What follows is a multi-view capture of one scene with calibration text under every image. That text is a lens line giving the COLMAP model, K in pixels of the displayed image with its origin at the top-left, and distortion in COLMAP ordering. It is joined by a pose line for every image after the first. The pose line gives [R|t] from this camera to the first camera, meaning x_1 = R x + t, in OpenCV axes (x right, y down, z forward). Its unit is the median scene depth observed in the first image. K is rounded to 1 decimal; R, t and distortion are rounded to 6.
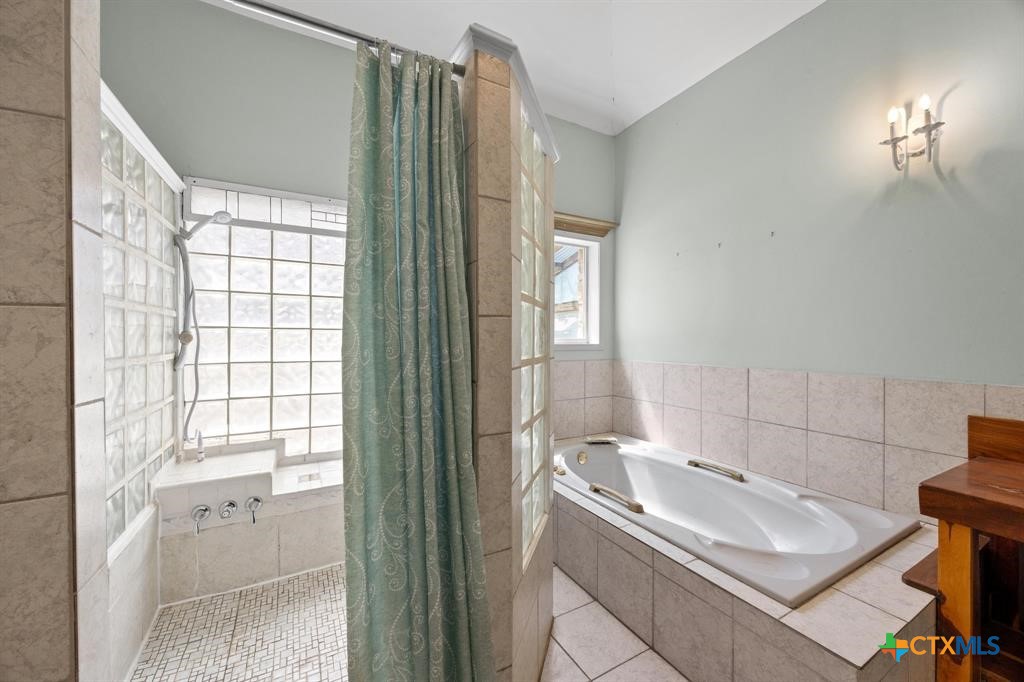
lens RADIAL K [[388.1, 0, 513.1], [0, 388.1, 339.6], [0, 0, 1]] dist [-0.006180, 0.000790]
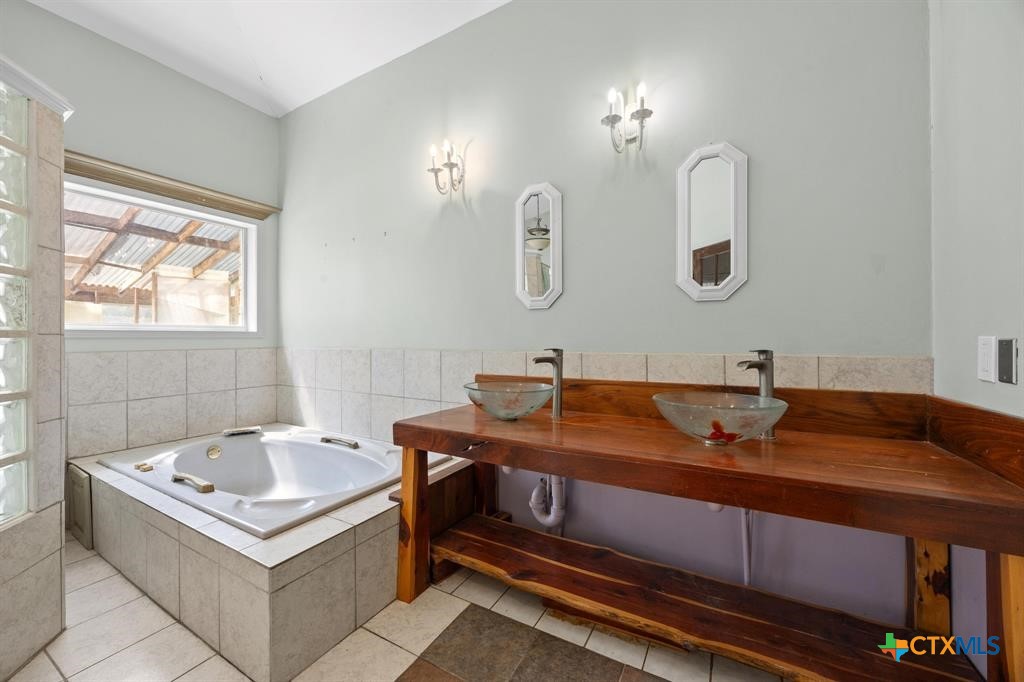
lens RADIAL K [[388.1, 0, 510.9], [0, 388.1, 339.8], [0, 0, 1]] dist [-0.006180, 0.000790]
pose [[0.856720, -0.007268, 0.515731, 0.311105], [0.005519, 0.999973, 0.004924, 0.035368], [-0.515752, -0.001372, 0.856737, -0.161816]]
